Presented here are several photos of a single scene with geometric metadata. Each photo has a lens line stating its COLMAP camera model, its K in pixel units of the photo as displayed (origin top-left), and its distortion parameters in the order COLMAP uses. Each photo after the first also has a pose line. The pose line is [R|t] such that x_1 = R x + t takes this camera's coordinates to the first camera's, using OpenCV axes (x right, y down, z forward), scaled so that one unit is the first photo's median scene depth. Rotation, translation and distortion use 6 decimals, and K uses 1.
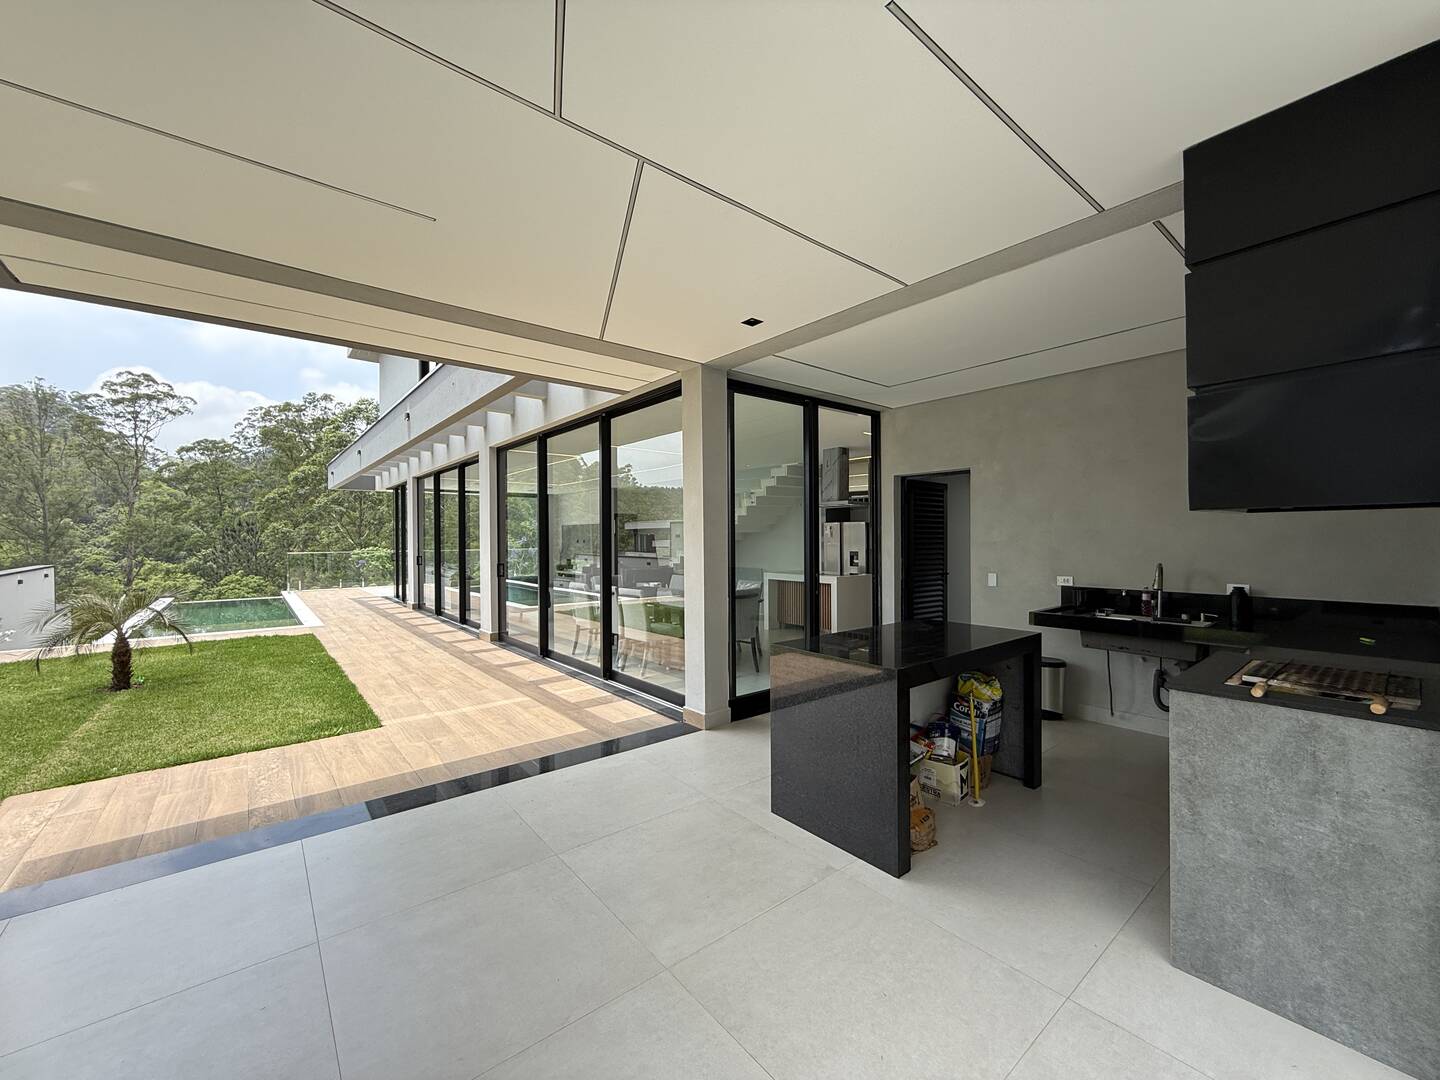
lens RADIAL K [[574.2, 0, 716.2], [0, 574.2, 539.7], [0, 0, 1]] dist [-0.001259, 0.000188]
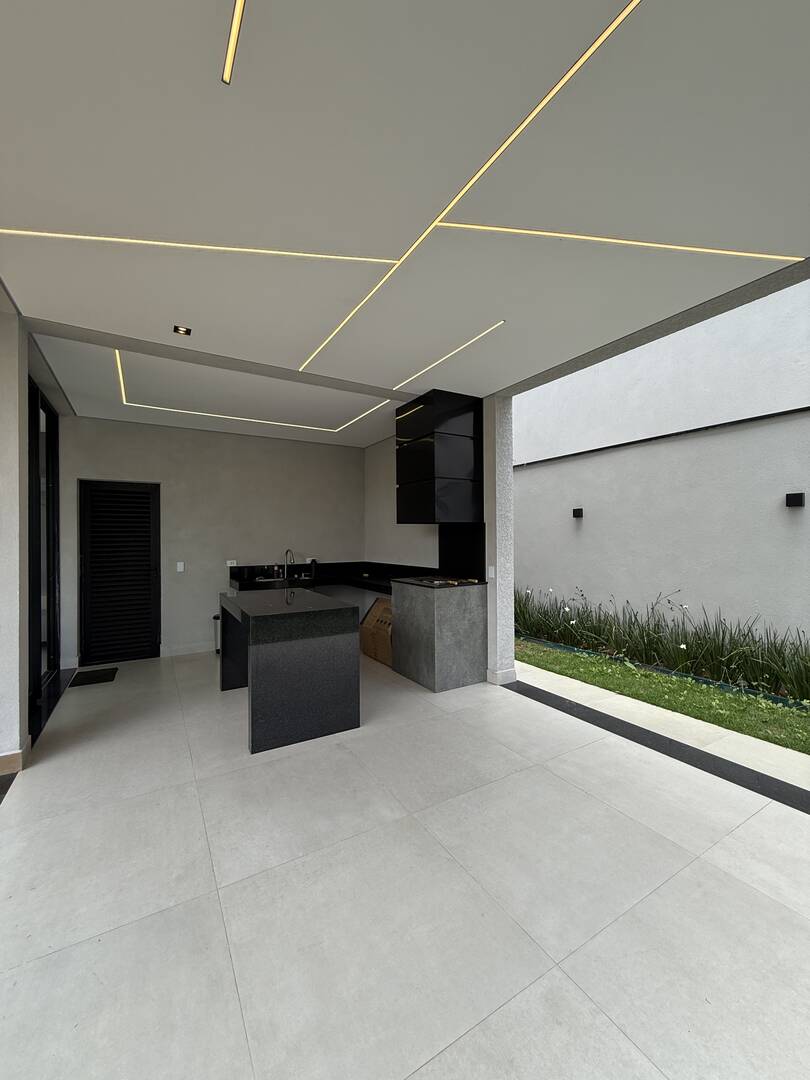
lens RADIAL K [[430.7, 0, 405.9], [0, 430.7, 536.0], [0, 0, 1]] dist [-0.001259, 0.000188]
pose [[0.141256, 0.012994, 0.989888, -0.628411], [0.010736, 0.999835, -0.014656, 0.023797], [-0.989915, 0.012698, 0.141094, 0.444142]]
